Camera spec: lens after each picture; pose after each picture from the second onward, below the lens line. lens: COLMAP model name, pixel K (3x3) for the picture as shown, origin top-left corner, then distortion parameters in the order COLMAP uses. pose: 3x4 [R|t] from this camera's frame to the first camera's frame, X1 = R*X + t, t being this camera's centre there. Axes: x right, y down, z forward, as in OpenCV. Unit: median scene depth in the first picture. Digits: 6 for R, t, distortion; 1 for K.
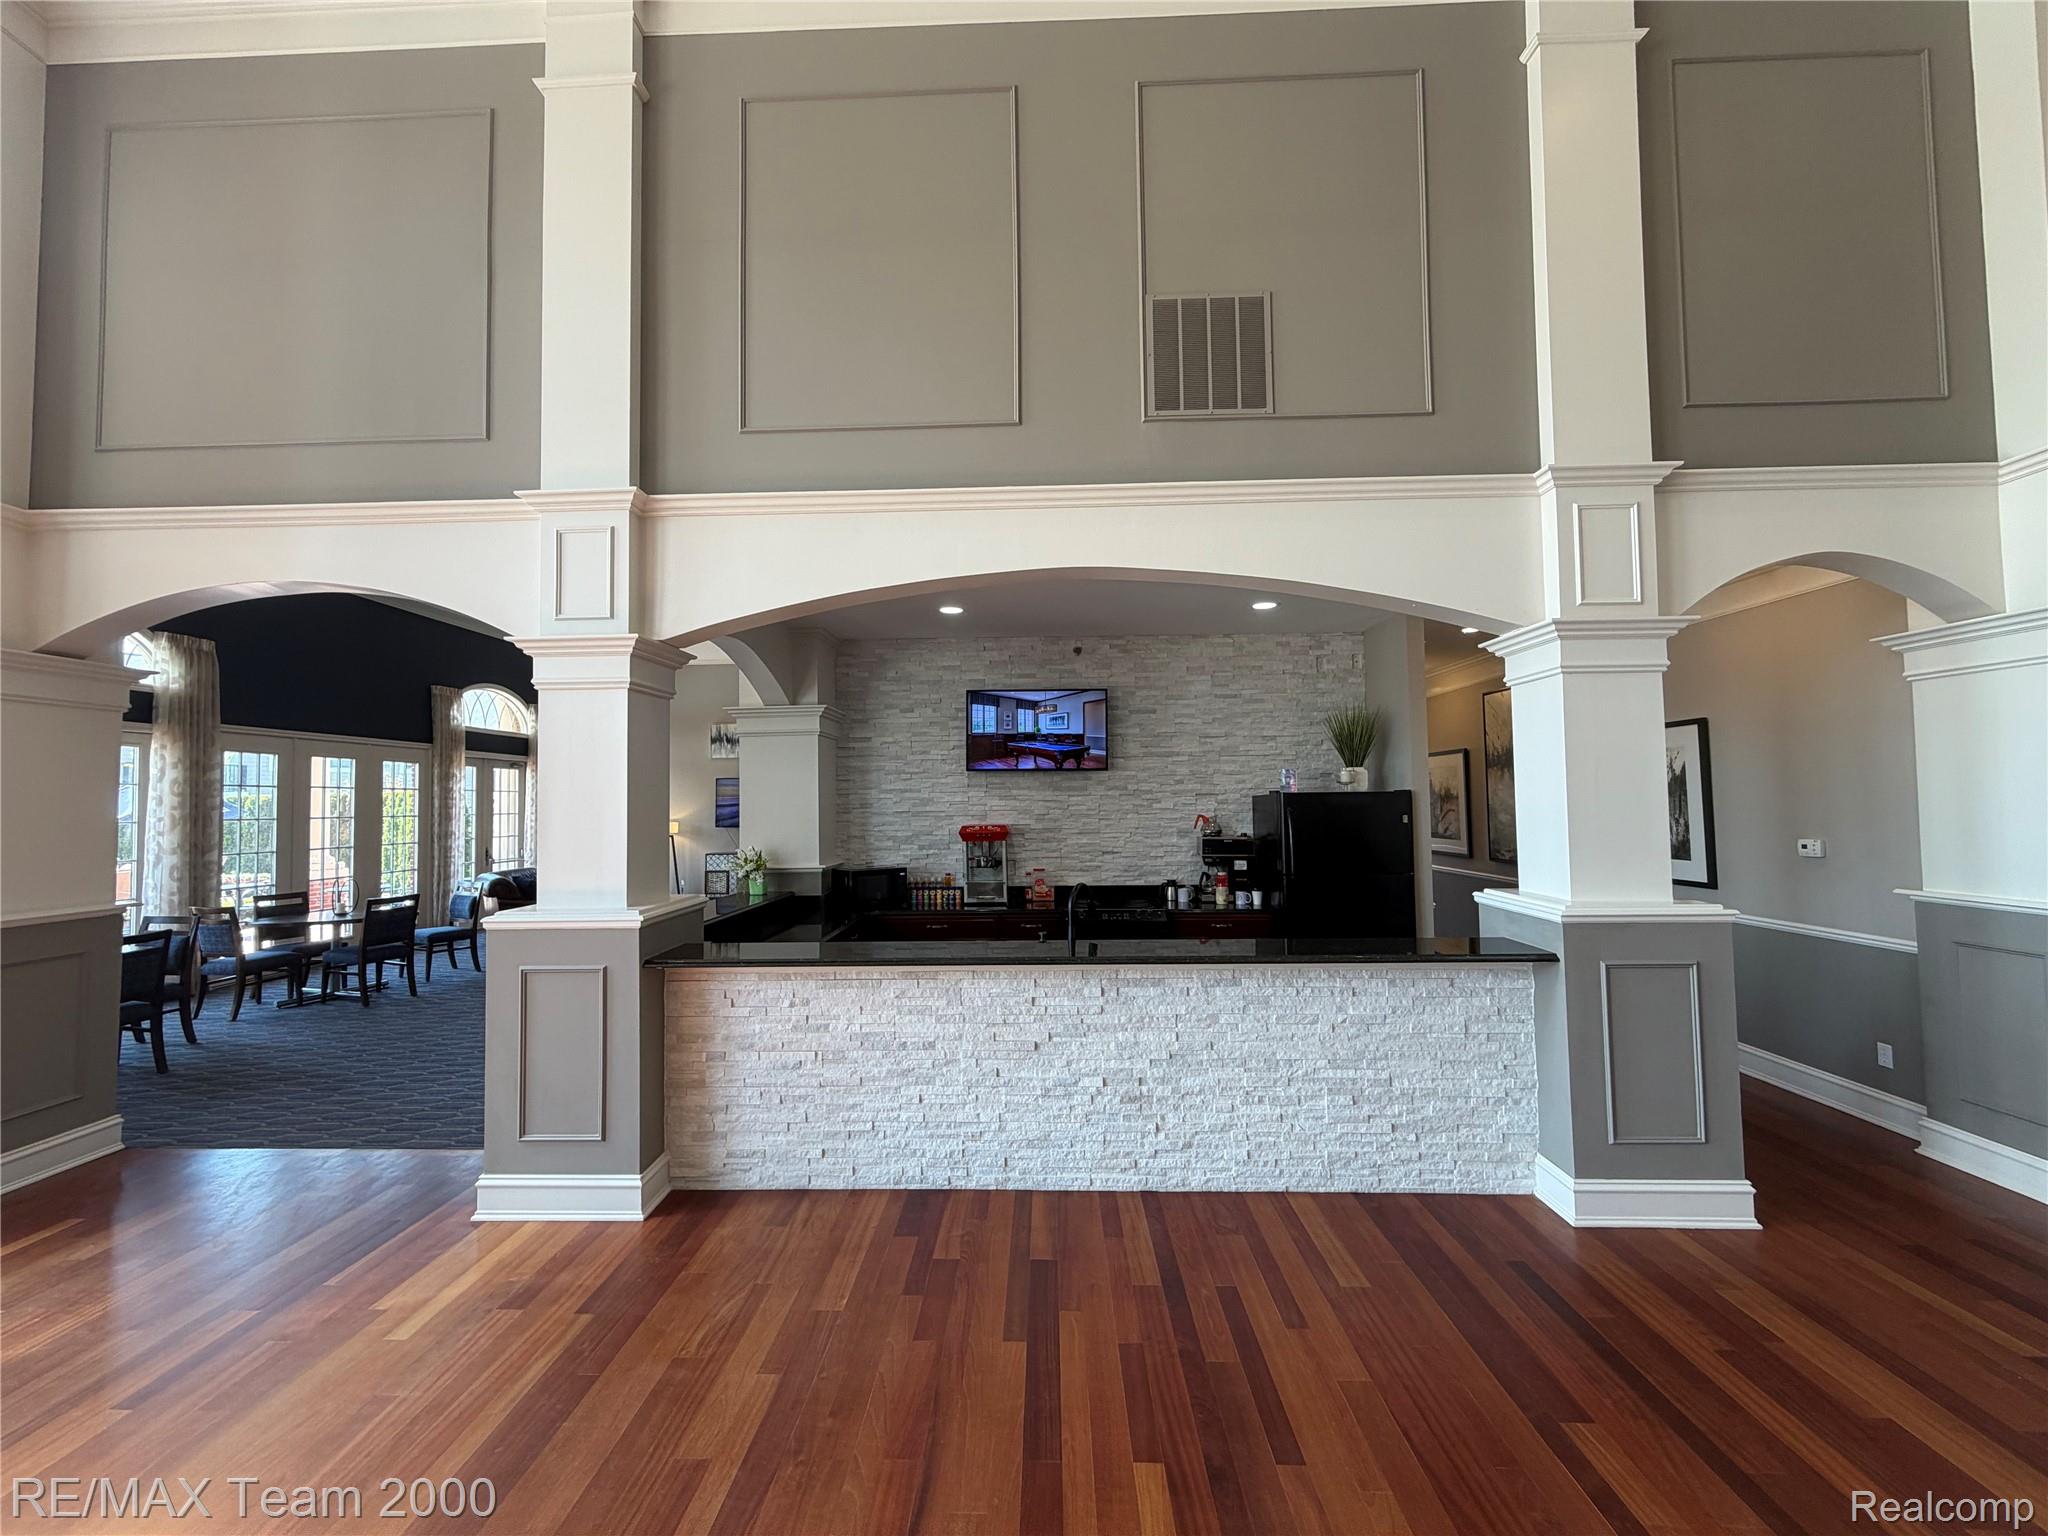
lens RADIAL K [[820.6, 0, 1018.4], [0, 820.6, 772.6], [0, 0, 1]] dist [0.000874, 0.000439]
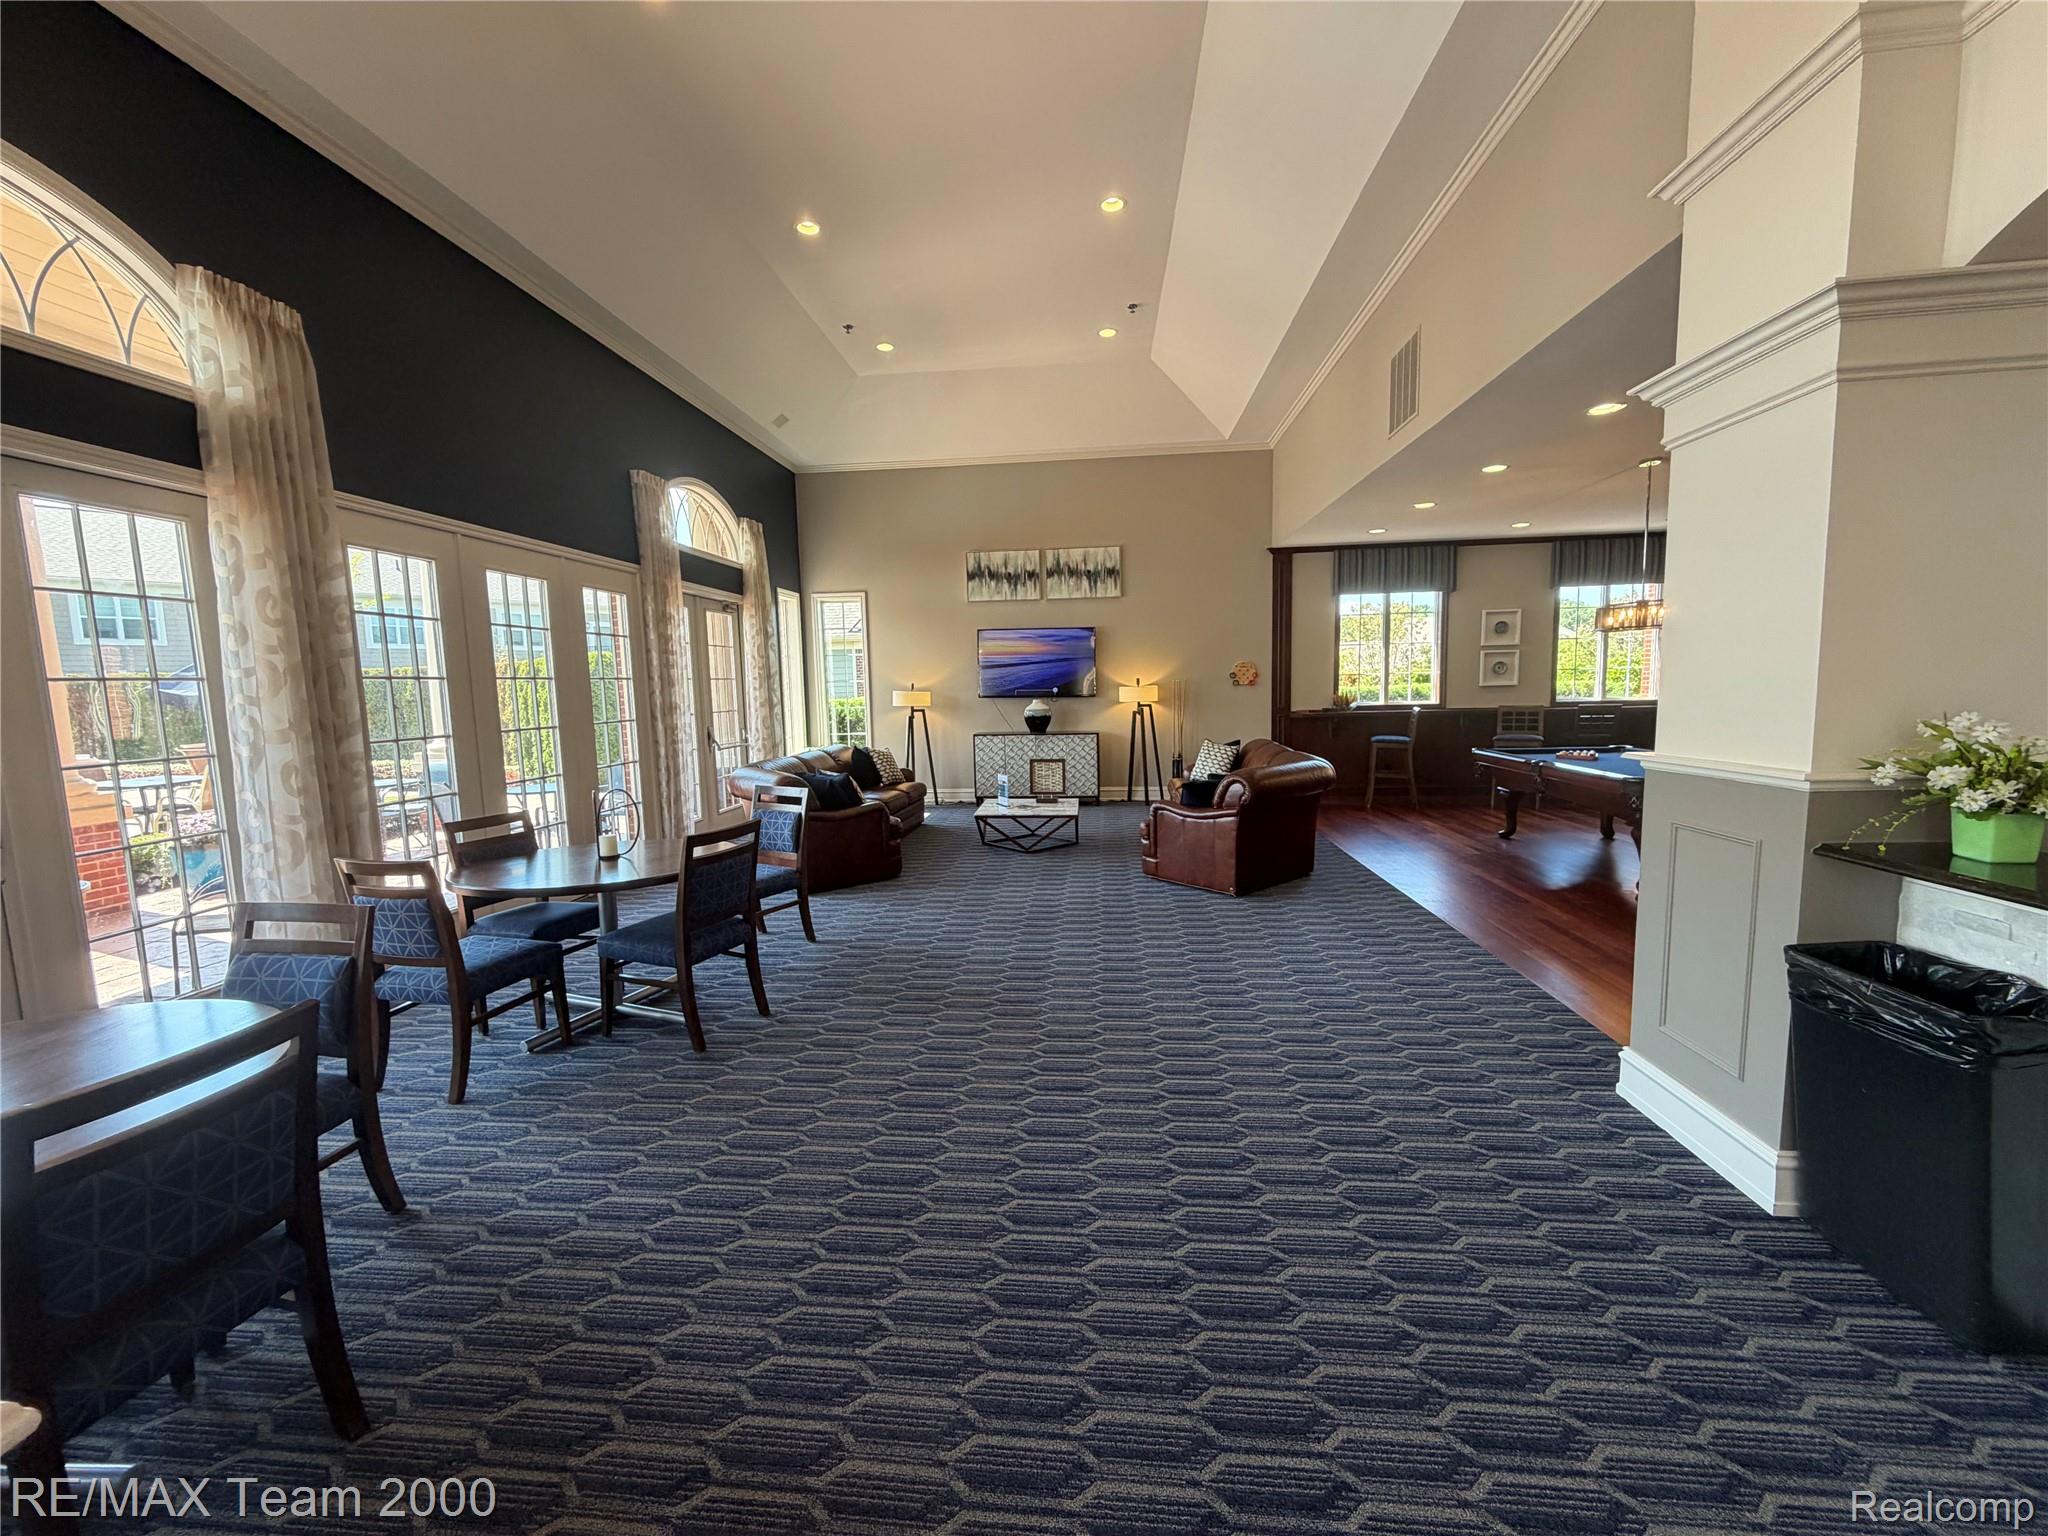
lens RADIAL K [[820.6, 0, 1019.6], [0, 820.6, 767.5], [0, 0, 1]] dist [0.000874, 0.000439]
pose [[0.997576, -0.009091, -0.068993, -0.538097], [0.018720, 0.989942, 0.140230, 0.052059], [0.067025, -0.141181, 0.987712, 0.524858]]
